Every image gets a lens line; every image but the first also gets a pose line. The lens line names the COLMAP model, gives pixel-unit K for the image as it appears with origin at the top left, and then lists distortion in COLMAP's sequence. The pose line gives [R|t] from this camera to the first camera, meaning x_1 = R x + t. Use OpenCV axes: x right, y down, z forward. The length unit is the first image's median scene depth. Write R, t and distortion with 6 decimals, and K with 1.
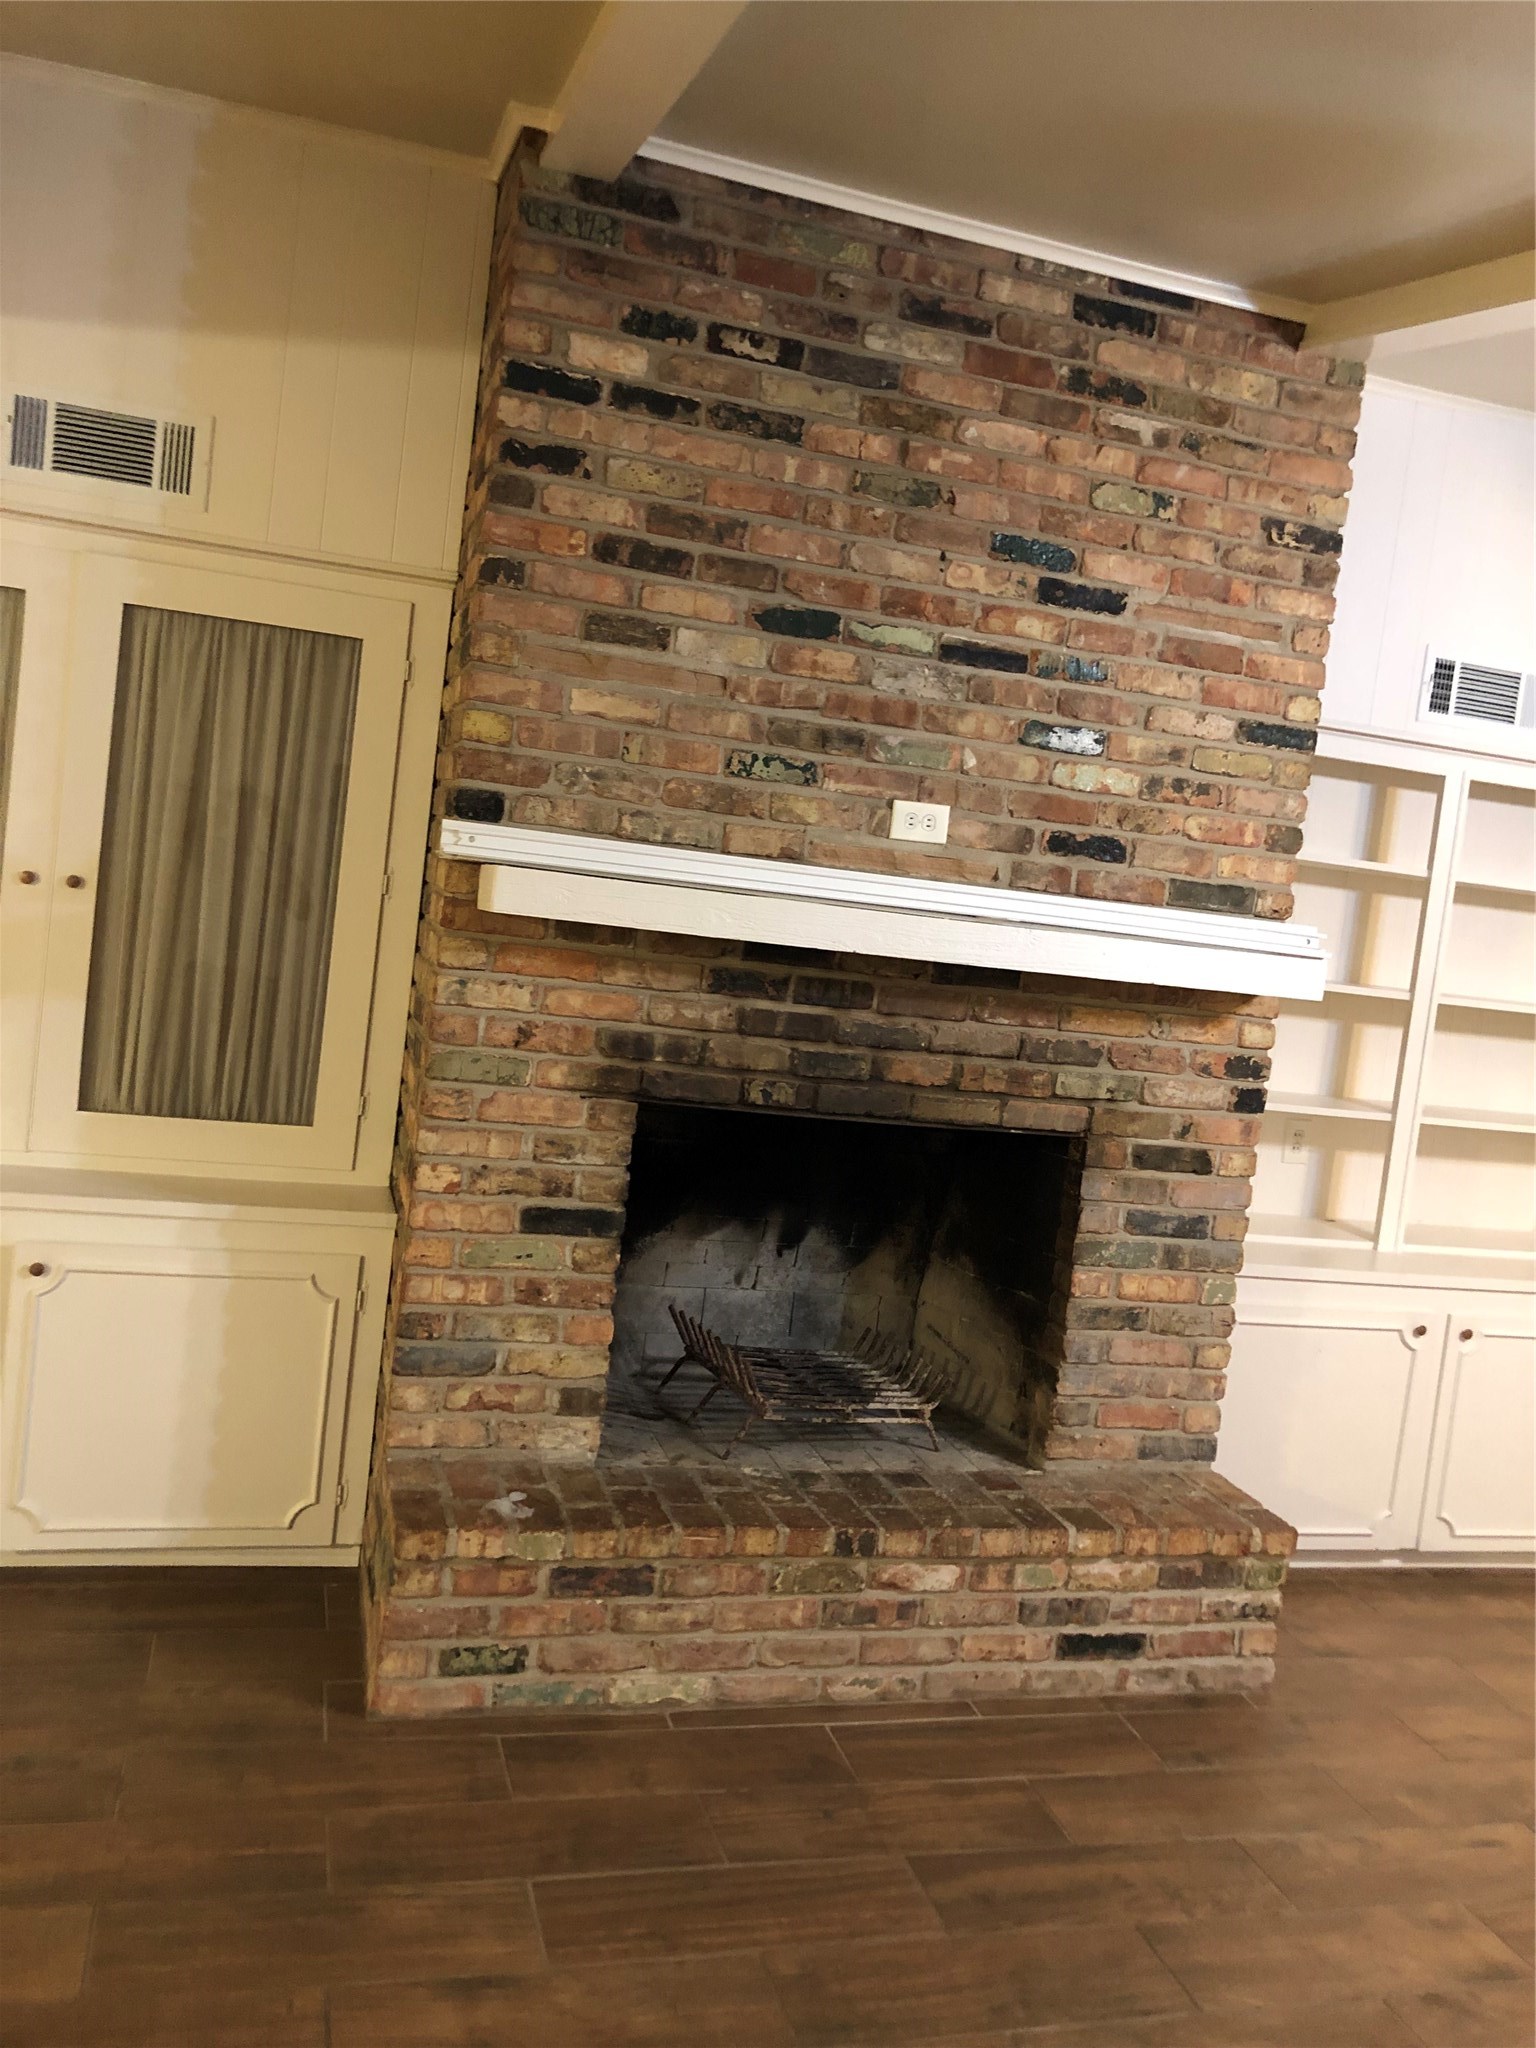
lens RADIAL K [[1682.2, 0, 755.5], [0, 1682.2, 988.1], [0, 0, 1]] dist [-0.006891, 0.000359]
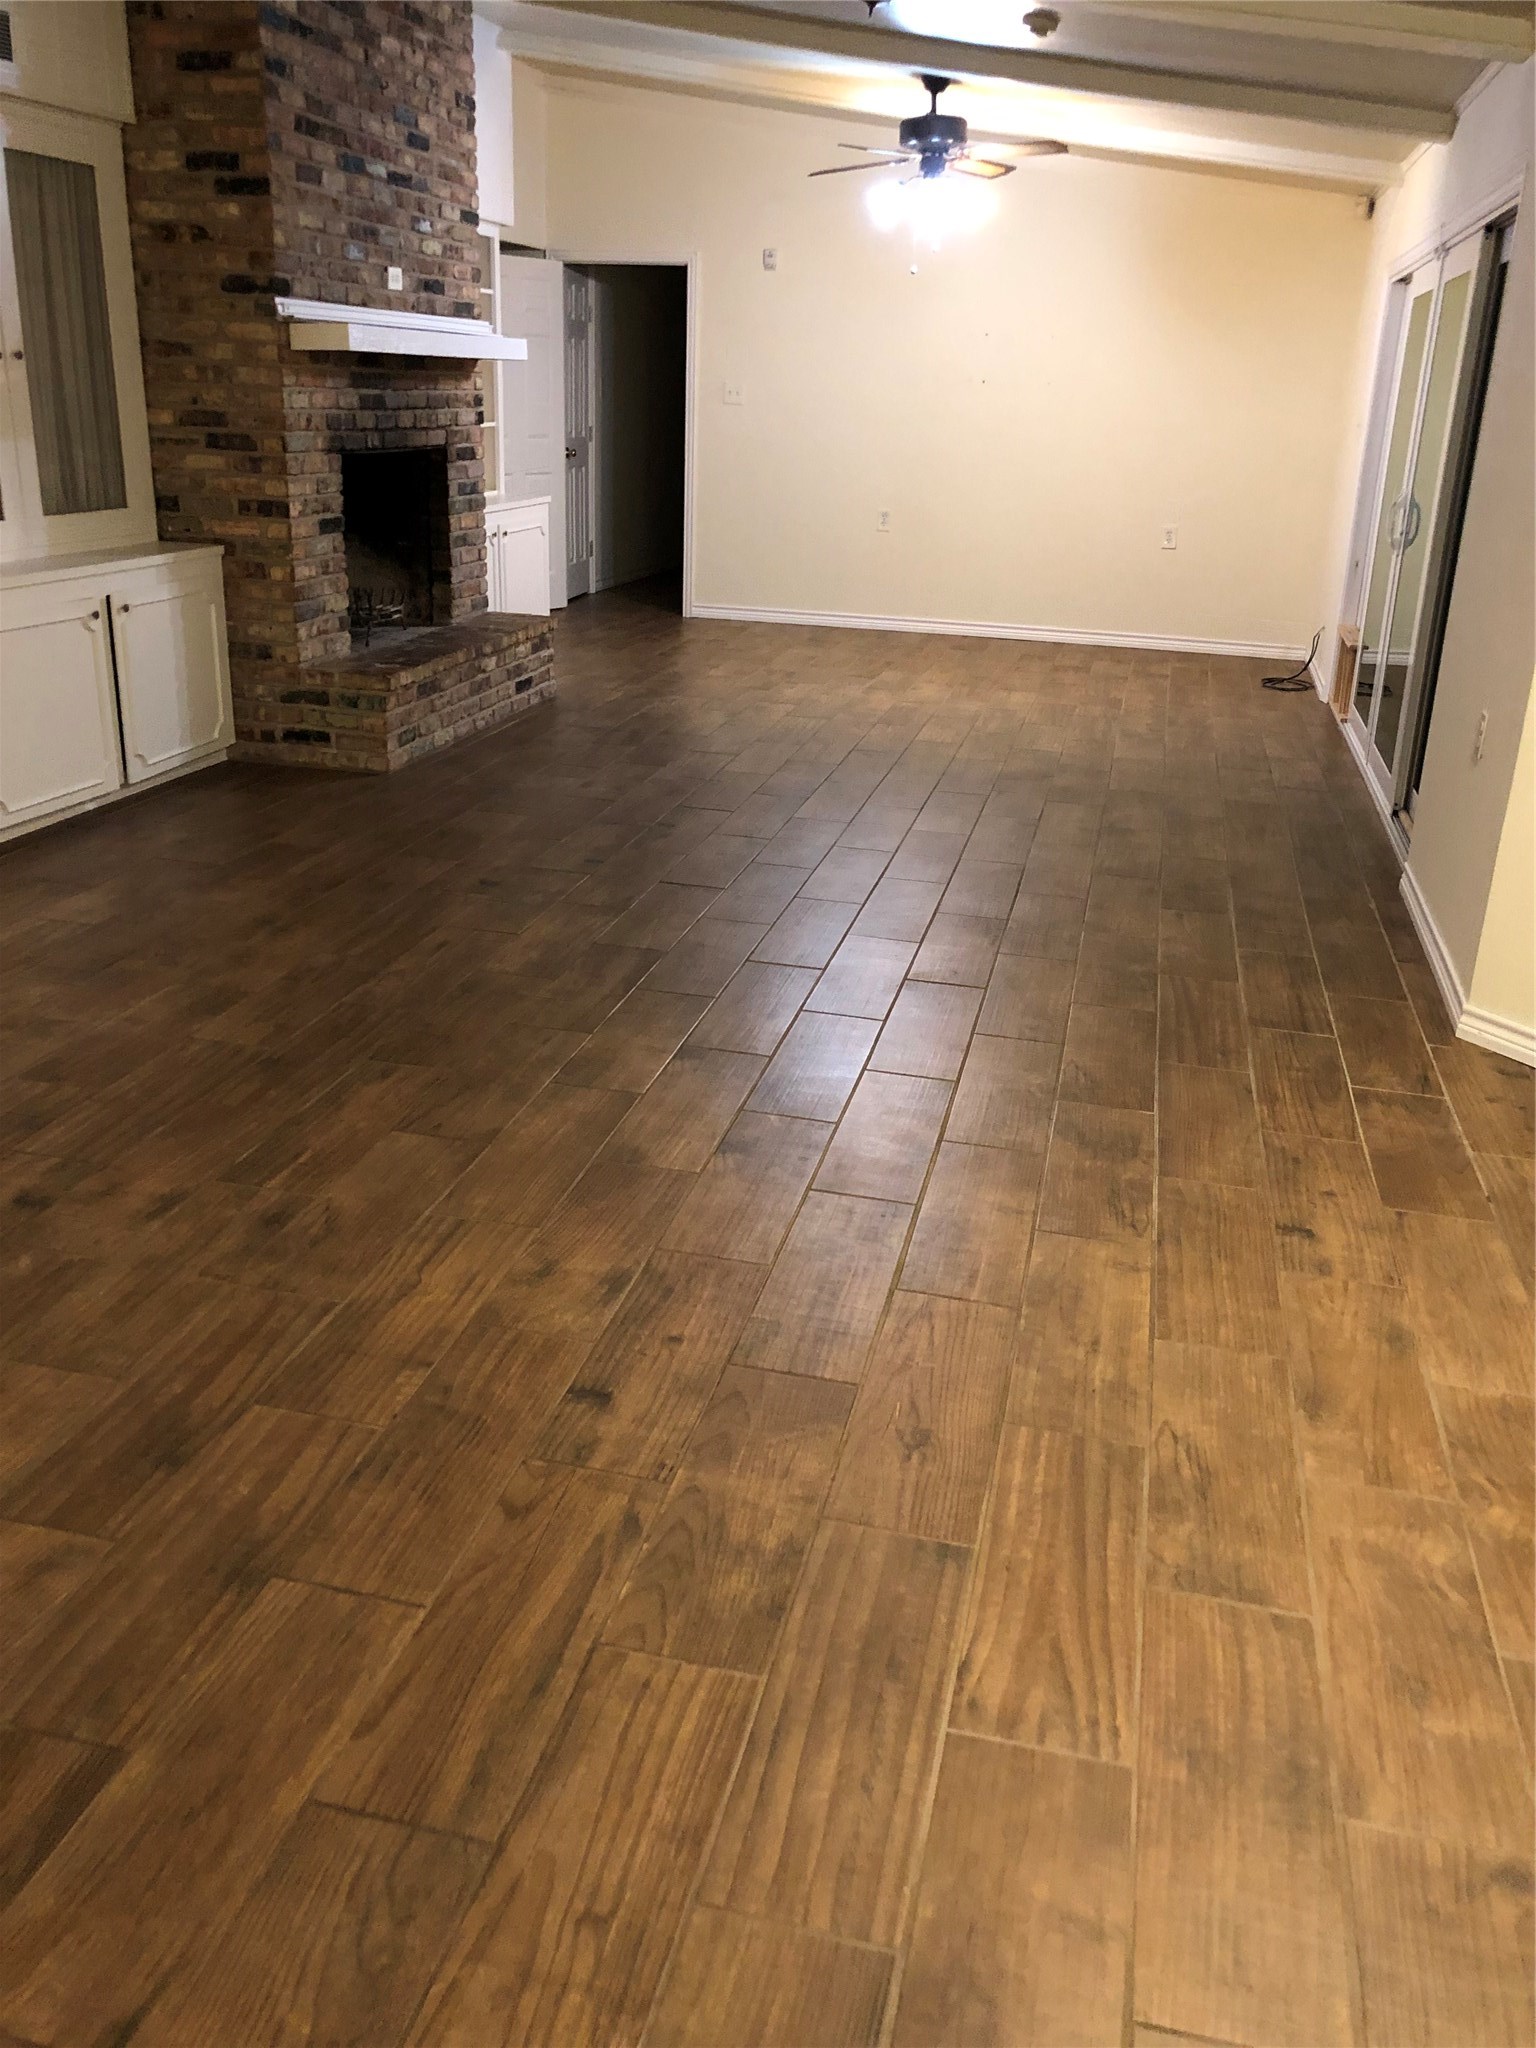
lens RADIAL K [[1682.2, 0, 767.5], [0, 1682.2, 1022.6], [0, 0, 1]] dist [-0.006891, 0.000359]
pose [[0.486032, -0.401068, 0.776478, -1.502422], [0.075684, 0.904457, 0.419798, -0.104509], [-0.870658, -0.145268, 0.469950, -0.365745]]
